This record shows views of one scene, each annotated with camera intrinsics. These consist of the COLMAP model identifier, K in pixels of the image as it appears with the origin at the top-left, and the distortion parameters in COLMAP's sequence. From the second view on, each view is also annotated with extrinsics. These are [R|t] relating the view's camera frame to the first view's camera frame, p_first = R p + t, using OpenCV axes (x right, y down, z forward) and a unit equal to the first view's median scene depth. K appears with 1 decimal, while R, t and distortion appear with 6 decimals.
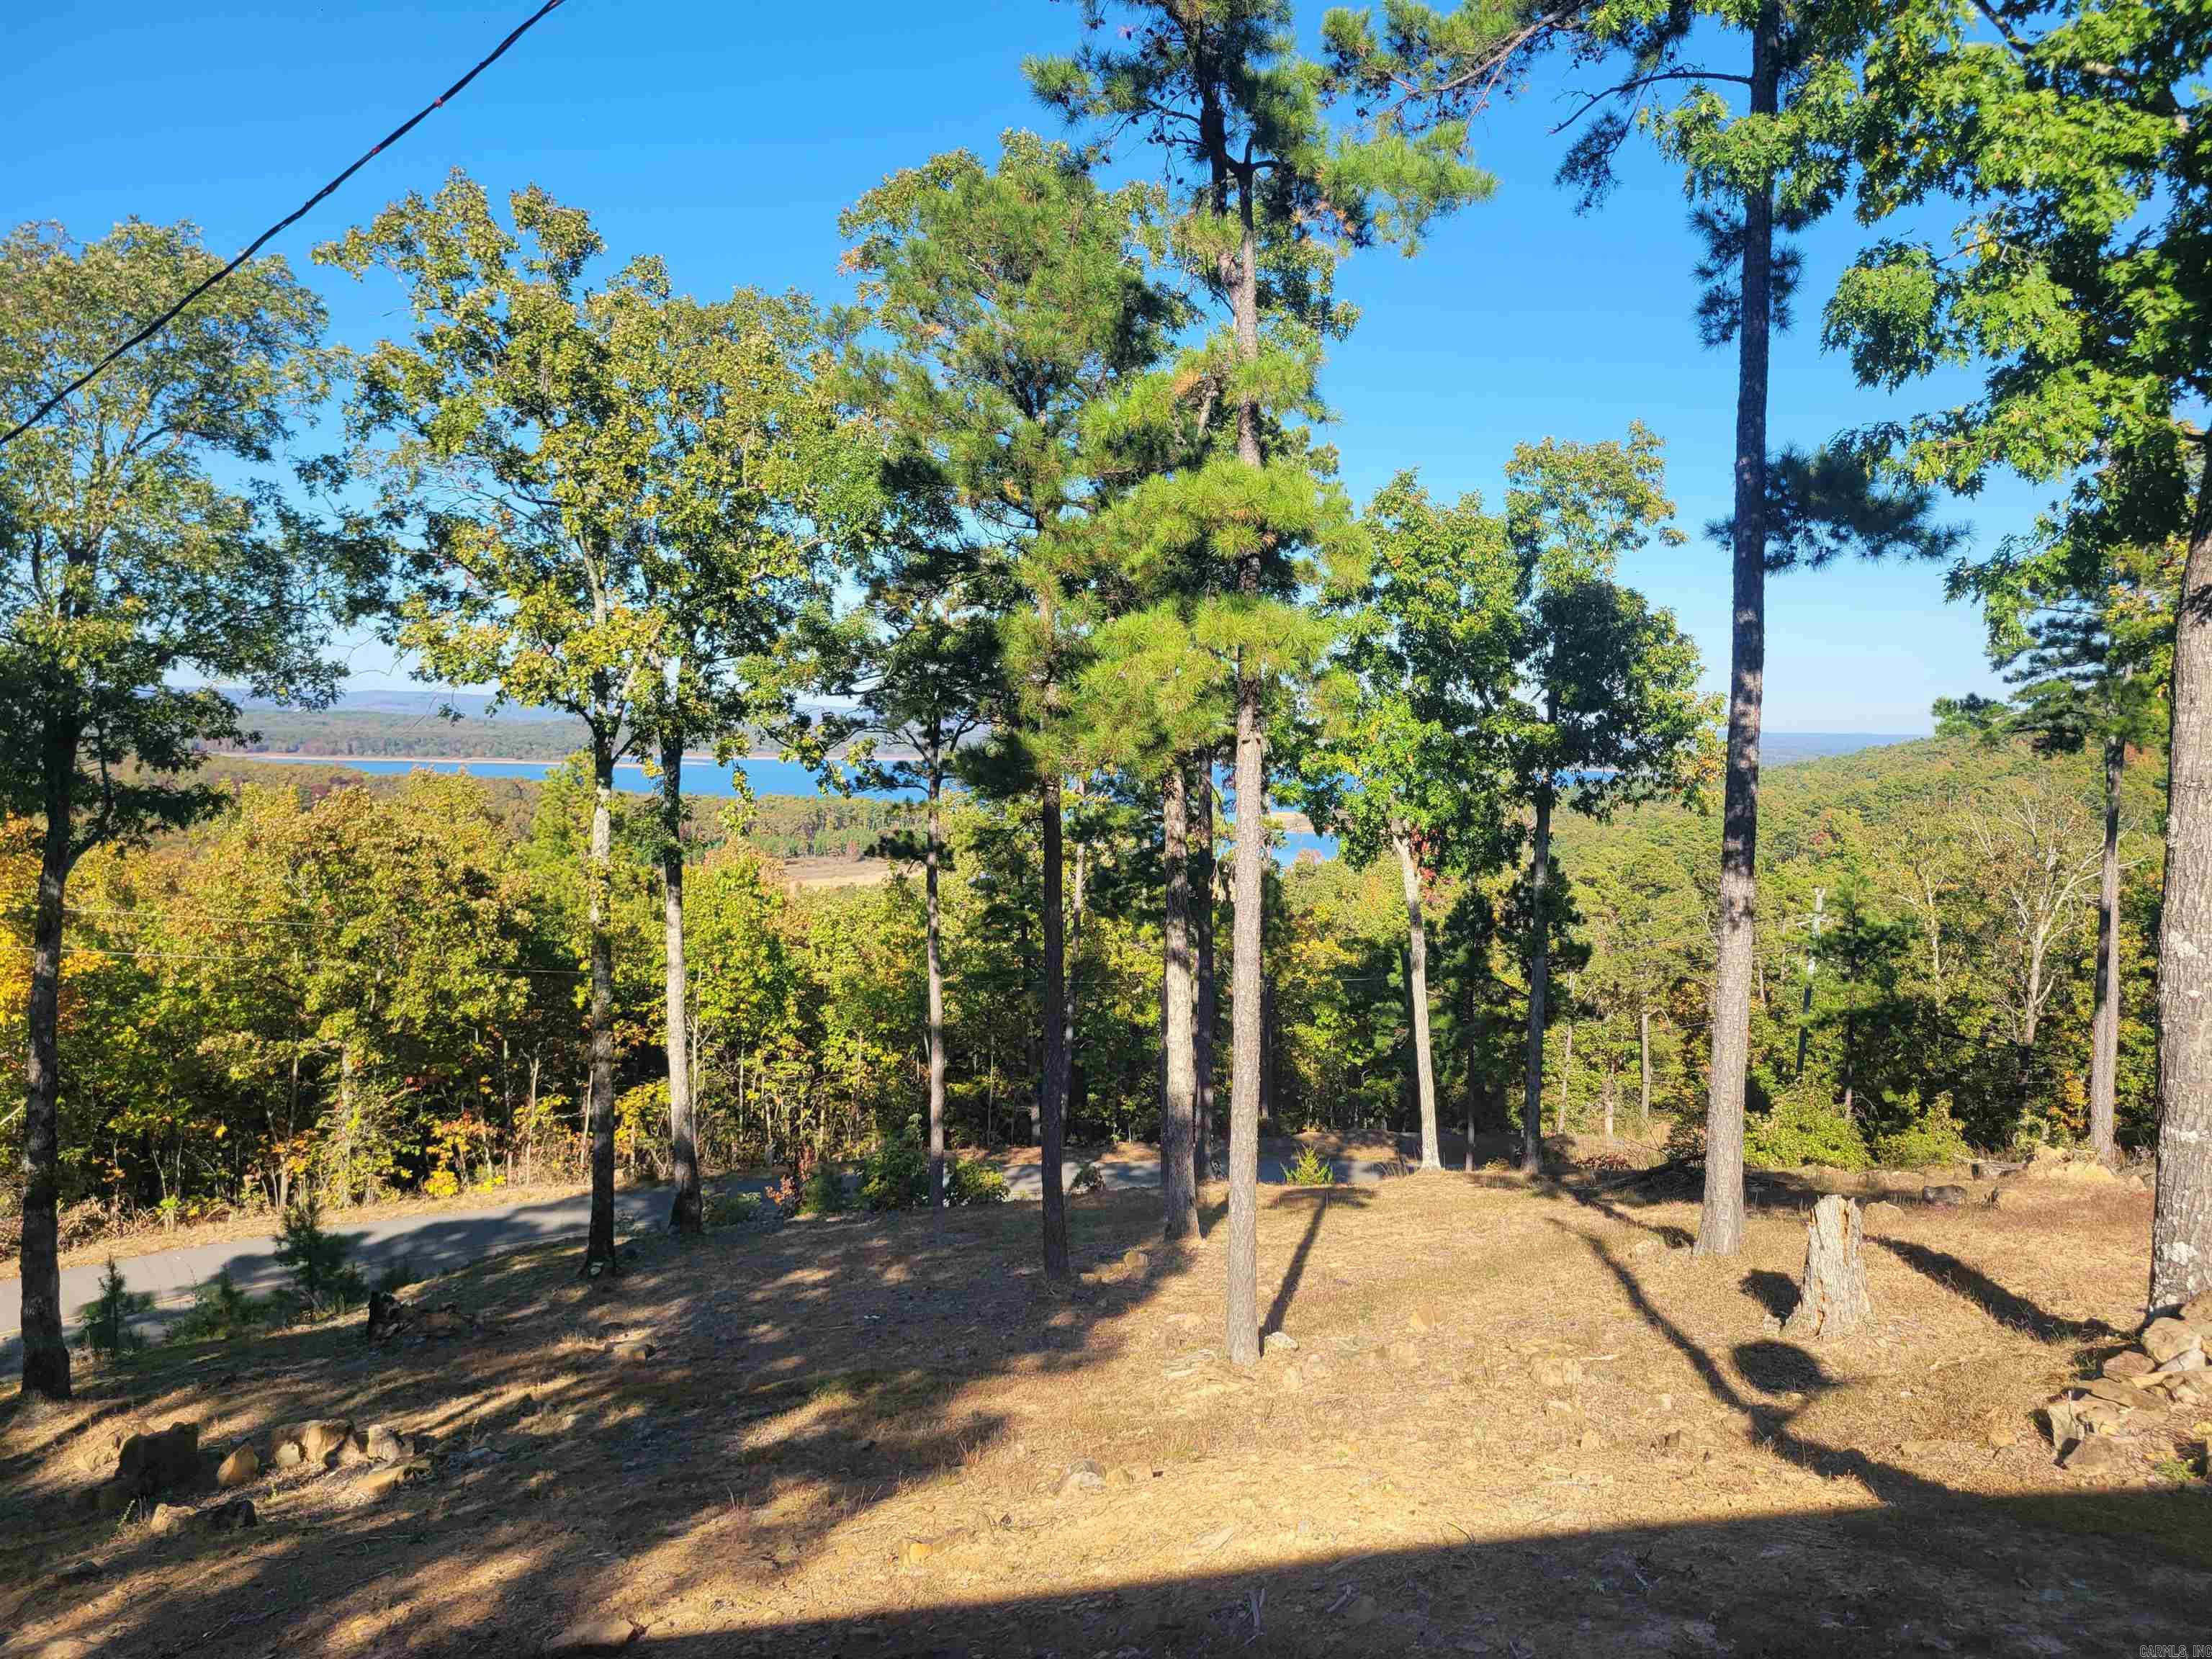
lens RADIAL K [[1652.1, 0, 1113.4], [0, 1652.1, 854.9], [0, 0, 1]] dist [0.041568, -0.023464]
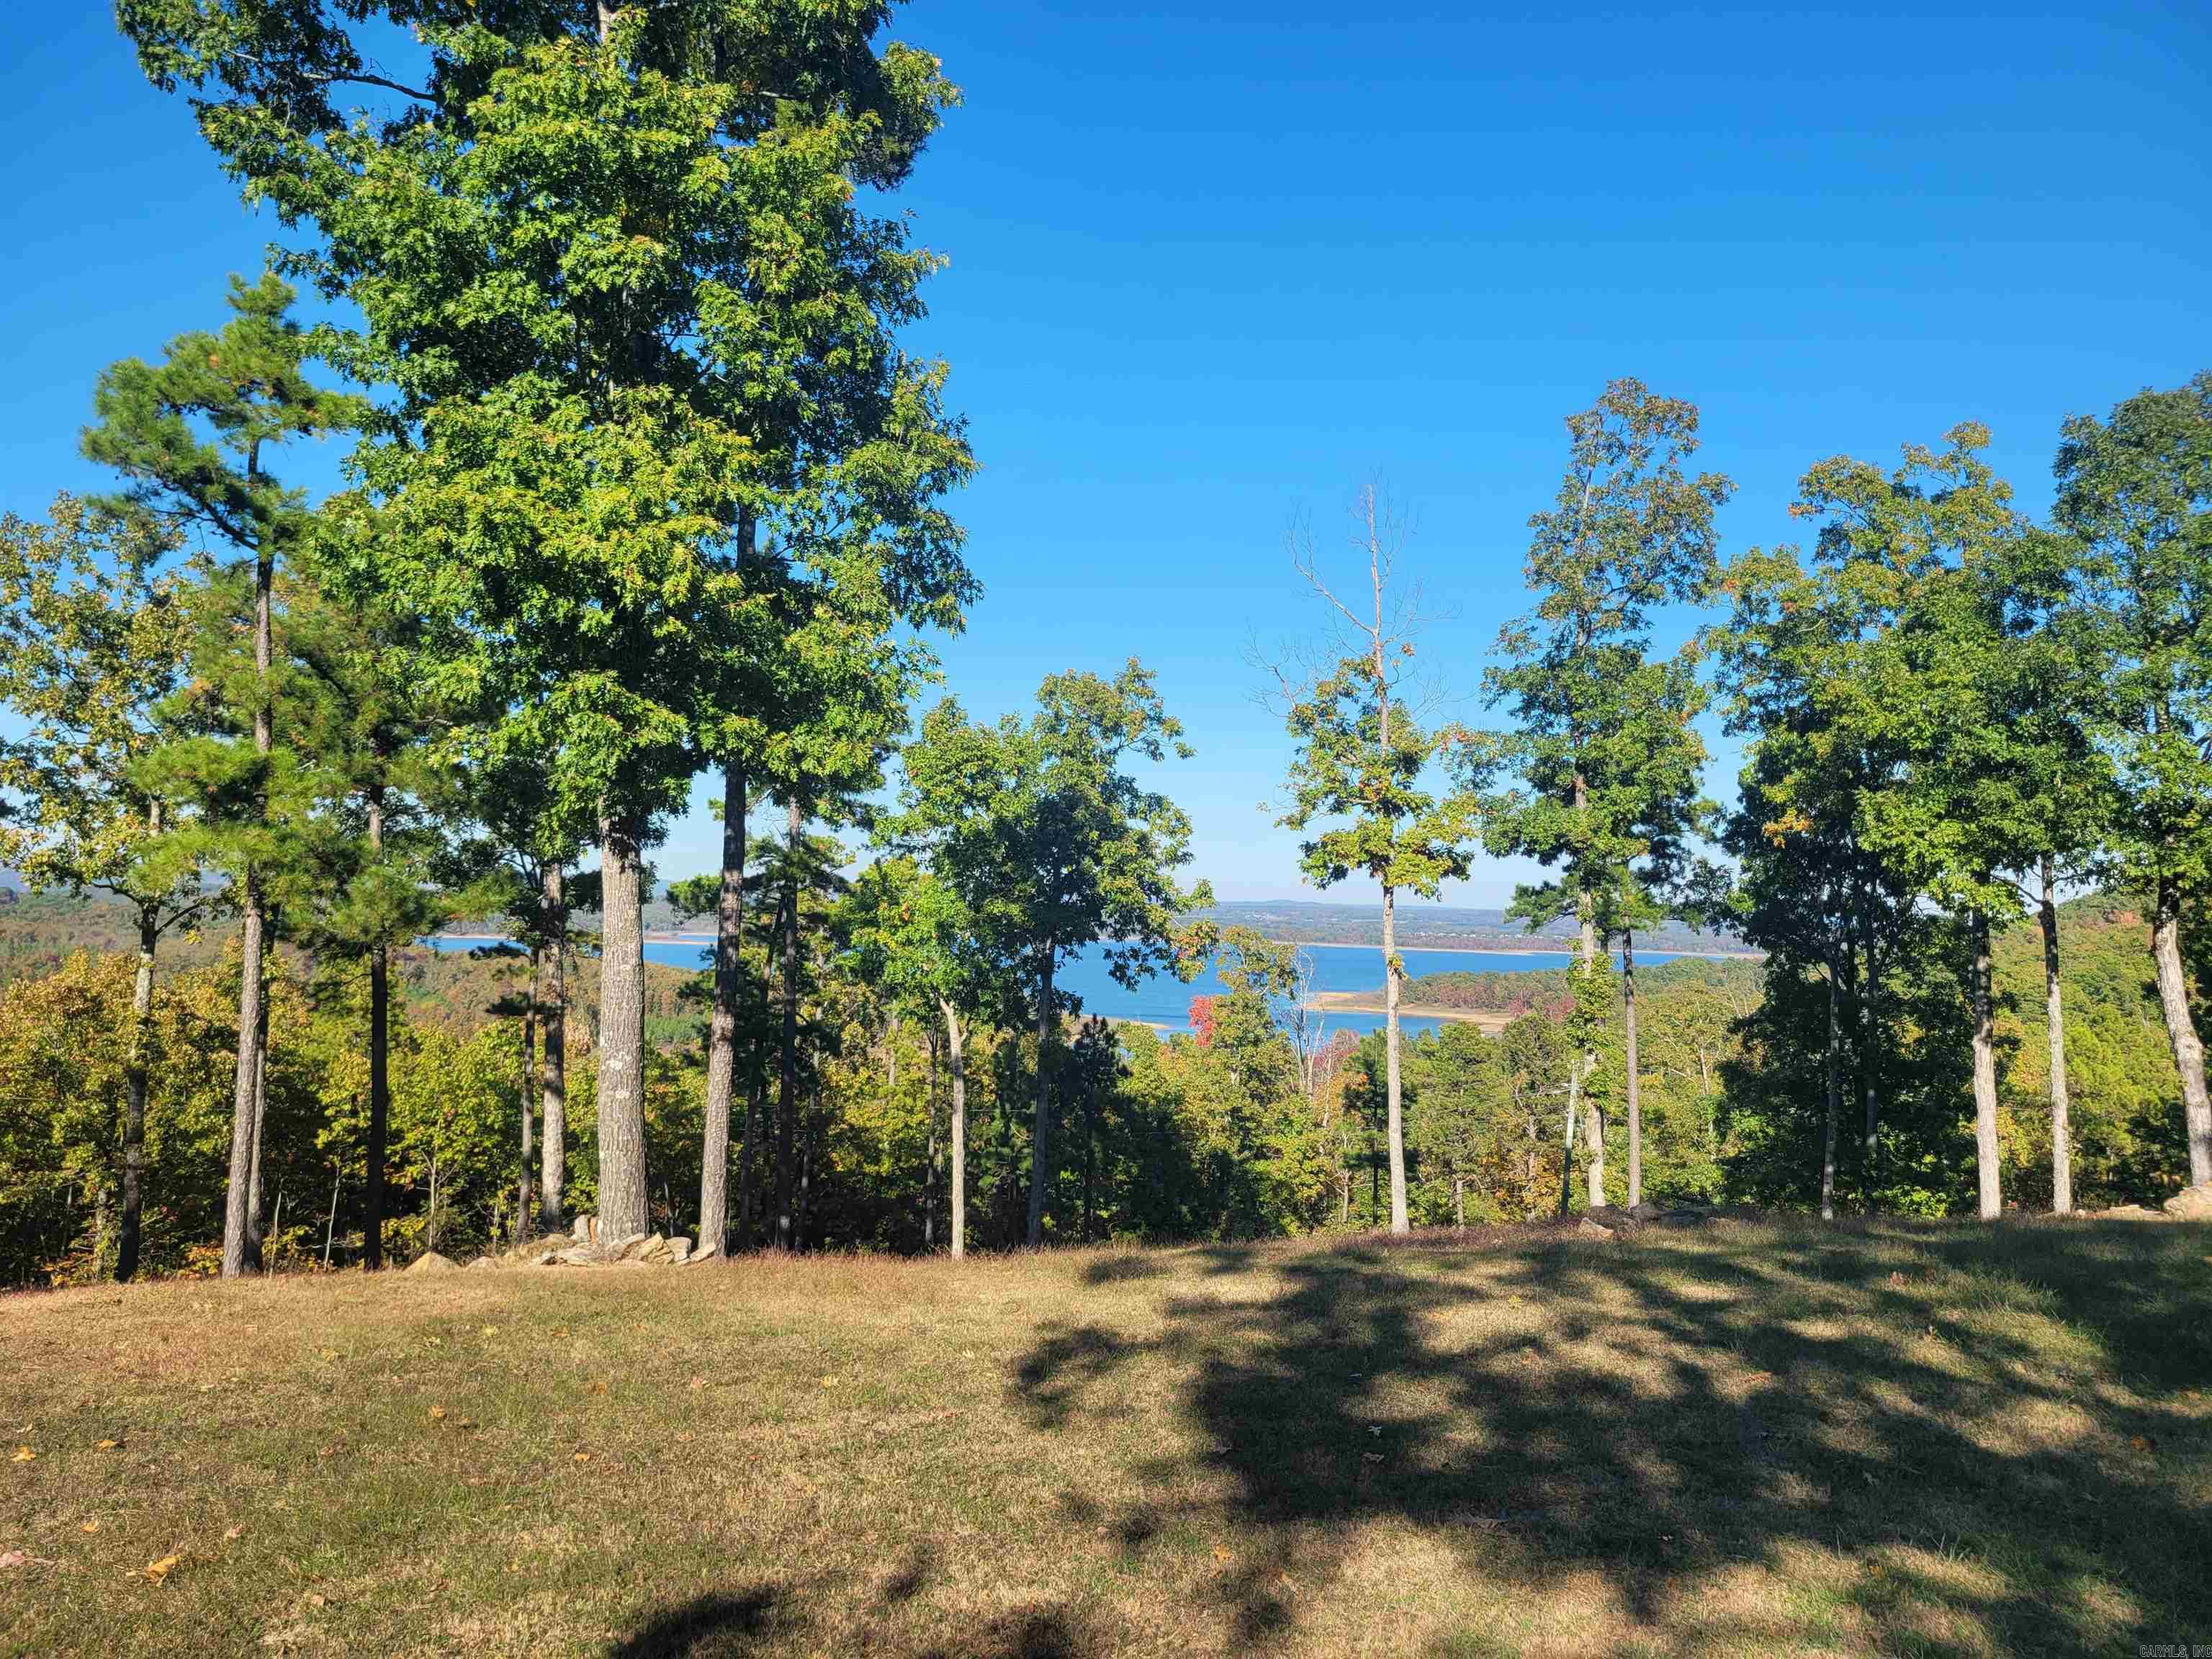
lens RADIAL K [[1654.7, 0, 1098.9], [0, 1654.7, 872.2], [0, 0, 1]] dist [0.029301, -0.001511]
pose [[0.999005, 0.001827, -0.044560, 0.313724], [-0.006202, 0.995142, -0.098251, 0.013172], [0.044164, 0.098429, 0.994164, -0.172481]]
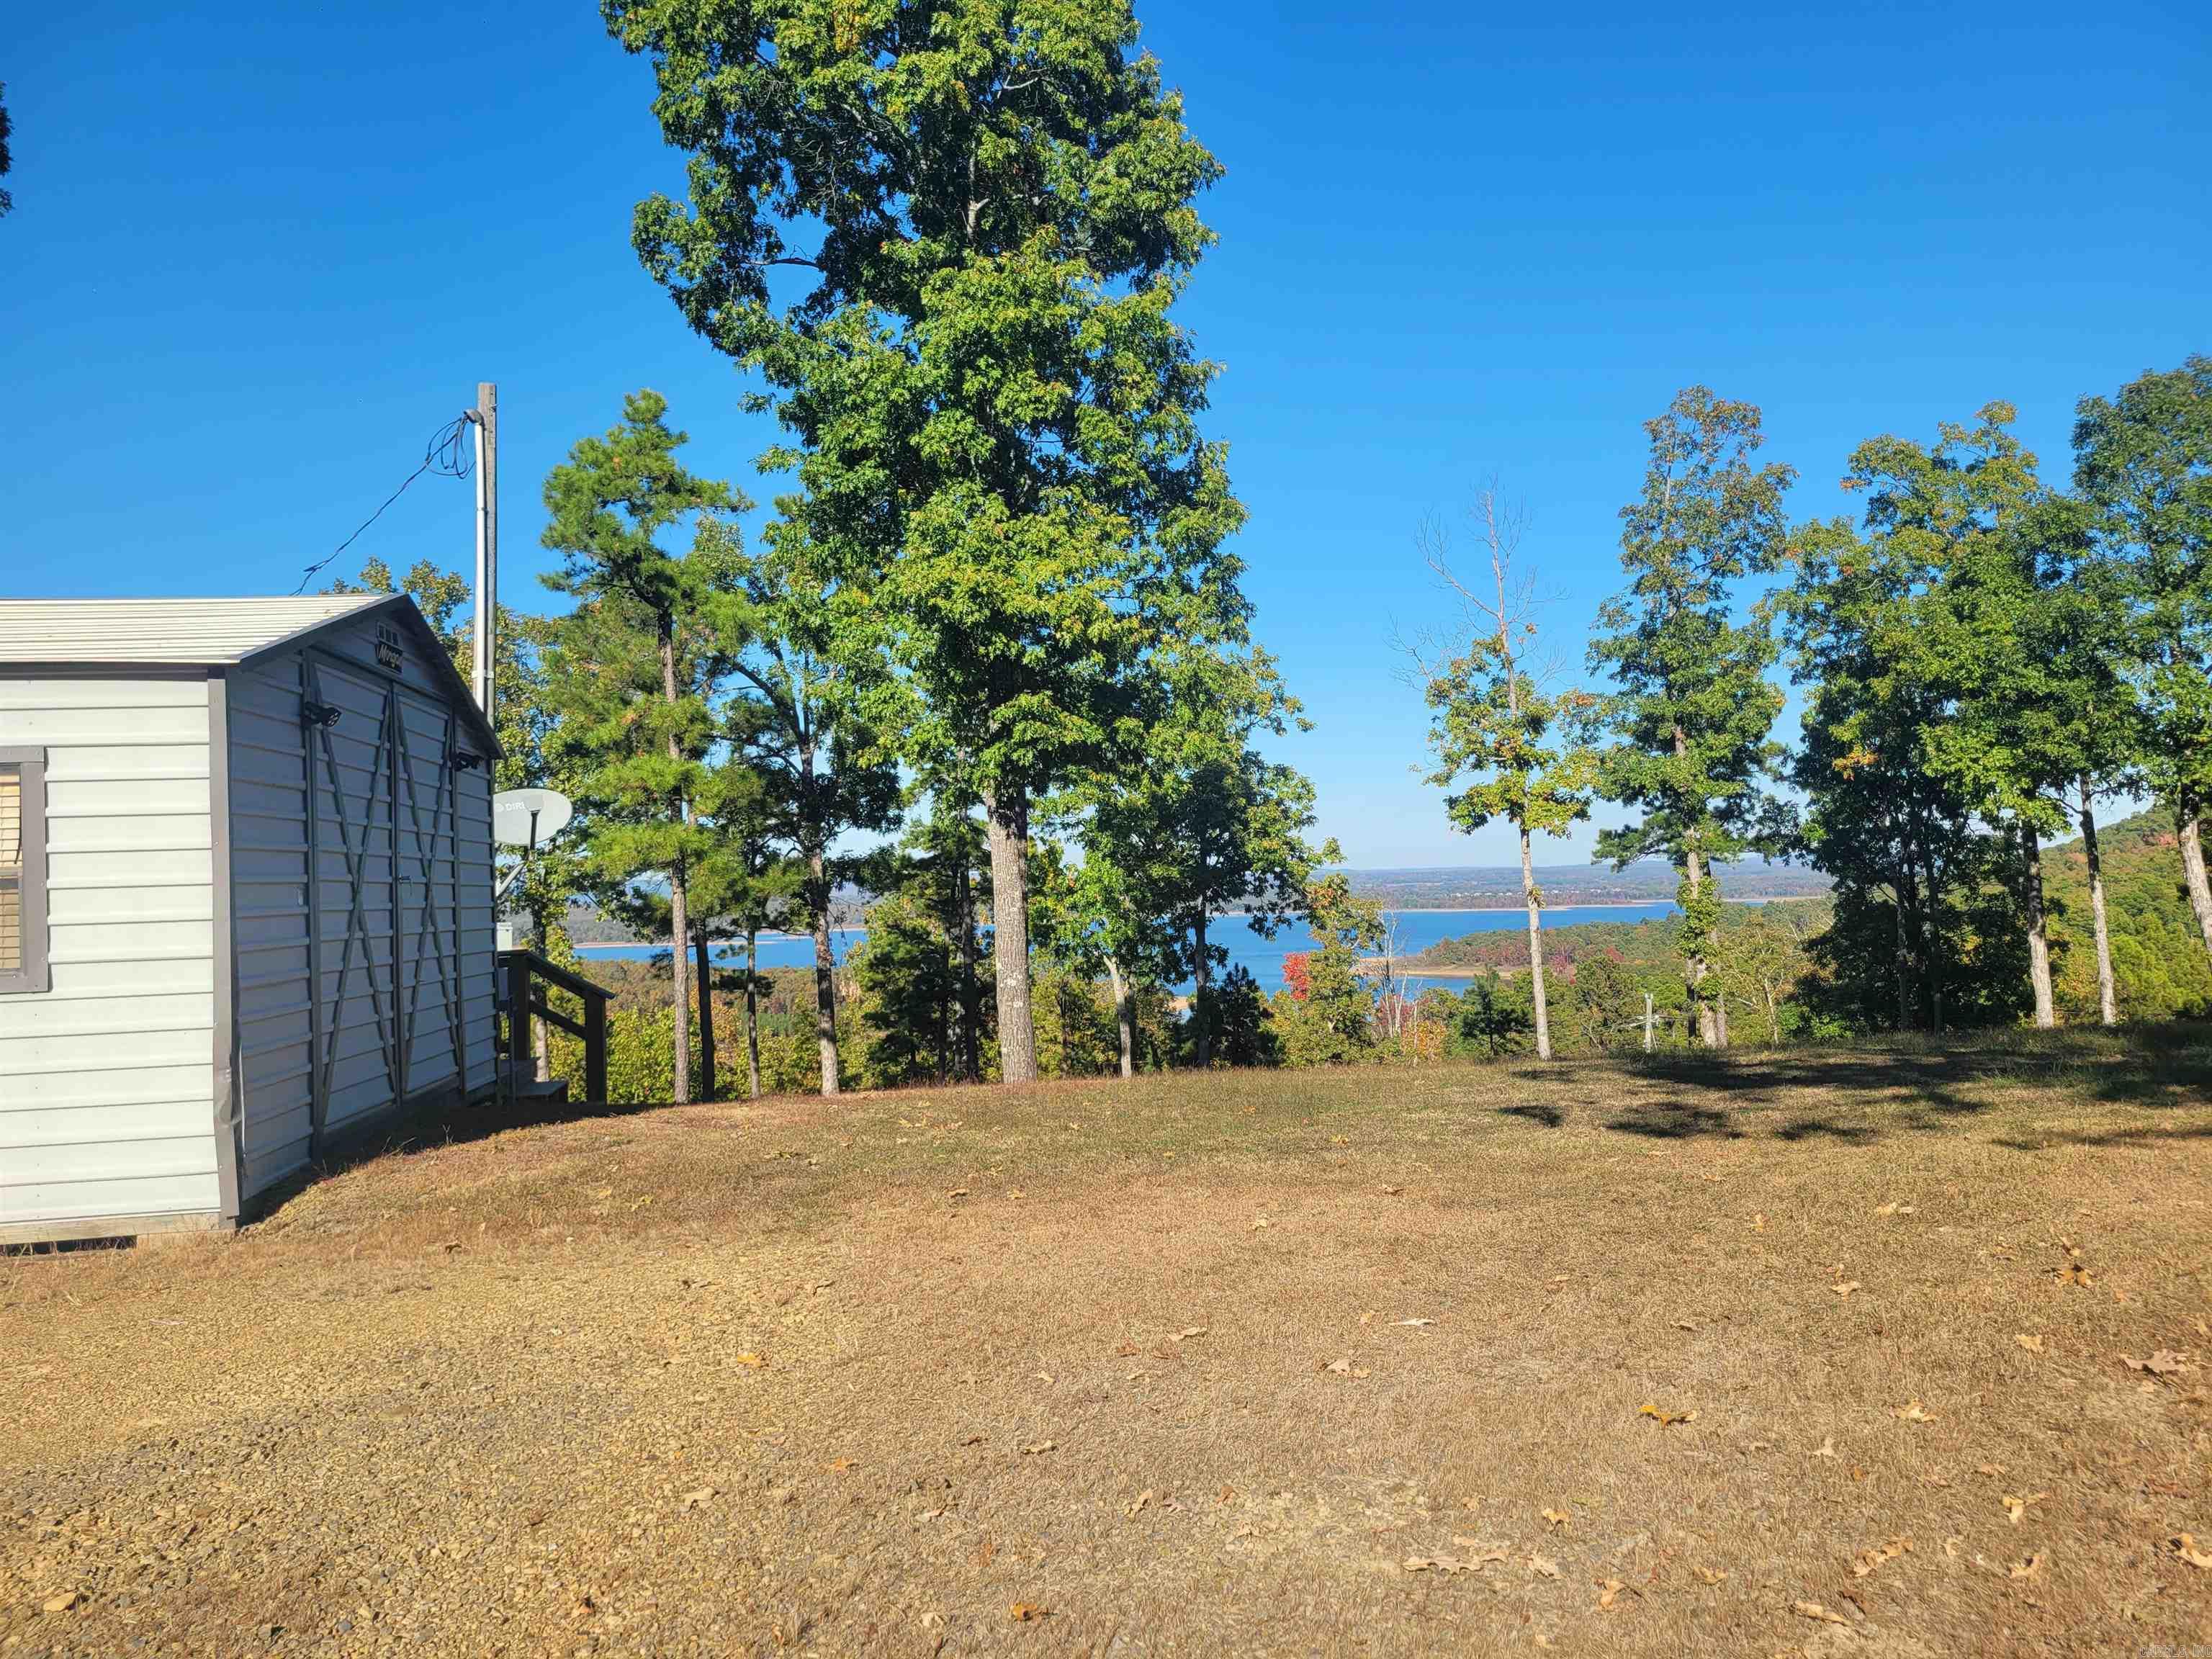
lens RADIAL K [[1652.1, 0, 1113.4], [0, 1652.1, 854.9], [0, 0, 1]] dist [0.041568, -0.023464]
pose [[0.997018, -0.052467, -0.056597, 0.240417], [0.046857, 0.994252, -0.096264, 0.034127], [0.061322, 0.093325, 0.993745, -0.316483]]
